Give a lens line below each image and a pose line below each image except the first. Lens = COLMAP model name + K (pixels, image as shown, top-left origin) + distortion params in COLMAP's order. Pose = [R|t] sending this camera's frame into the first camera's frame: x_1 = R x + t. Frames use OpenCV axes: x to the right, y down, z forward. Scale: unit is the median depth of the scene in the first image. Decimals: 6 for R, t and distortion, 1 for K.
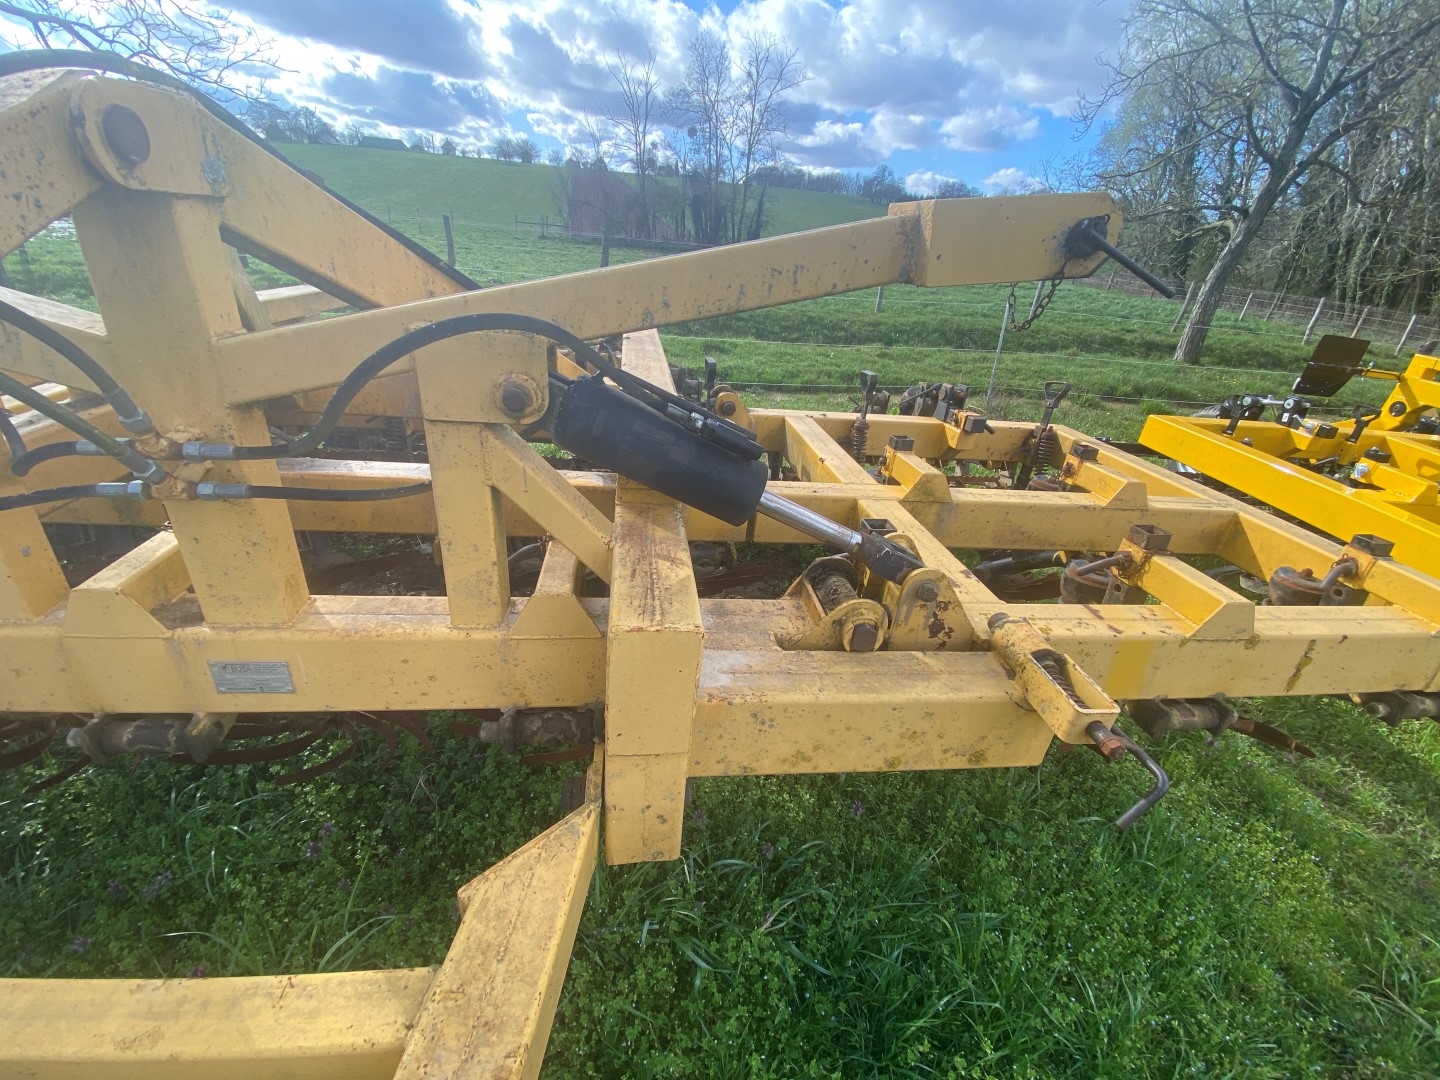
lens RADIAL K [[582.3, 0, 713.9], [0, 582.3, 542.2], [0, 0, 1]] dist [0.013080, -0.016989]
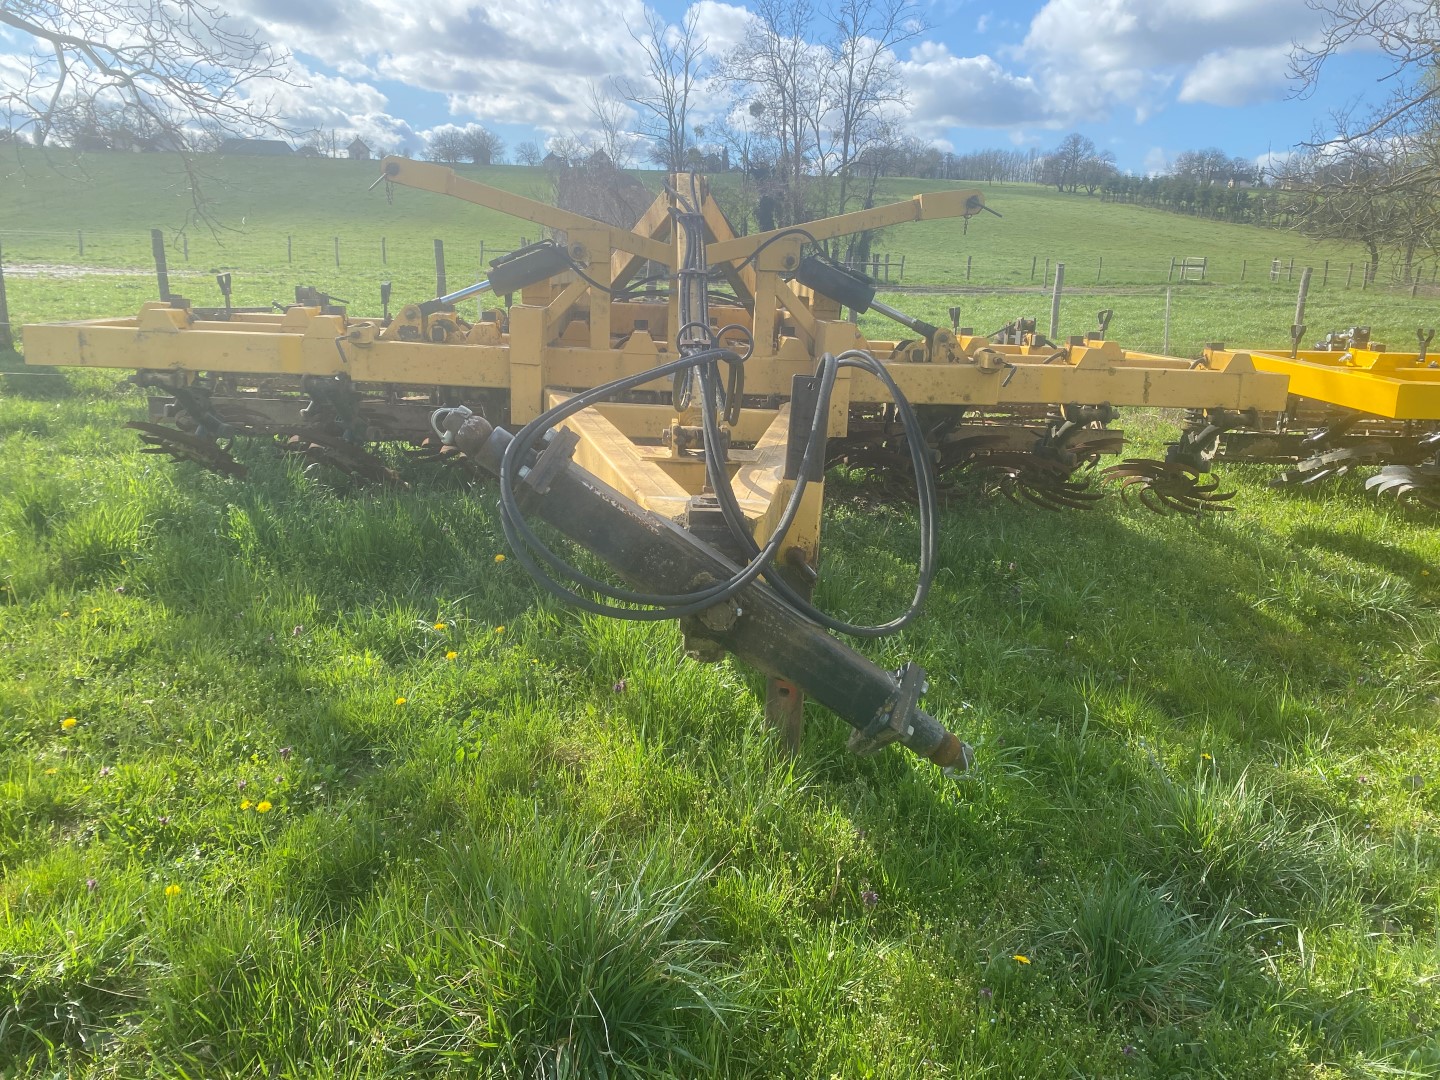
lens RADIAL K [[1100.8, 0, 727.0], [0, 1100.8, 530.4], [0, 0, 1]] dist [0.009703, -0.004355]
pose [[0.997277, -0.033288, -0.065800, -0.024920], [0.016508, 0.970450, -0.240735, 0.184195], [0.071869, 0.238993, 0.968358, -0.313750]]
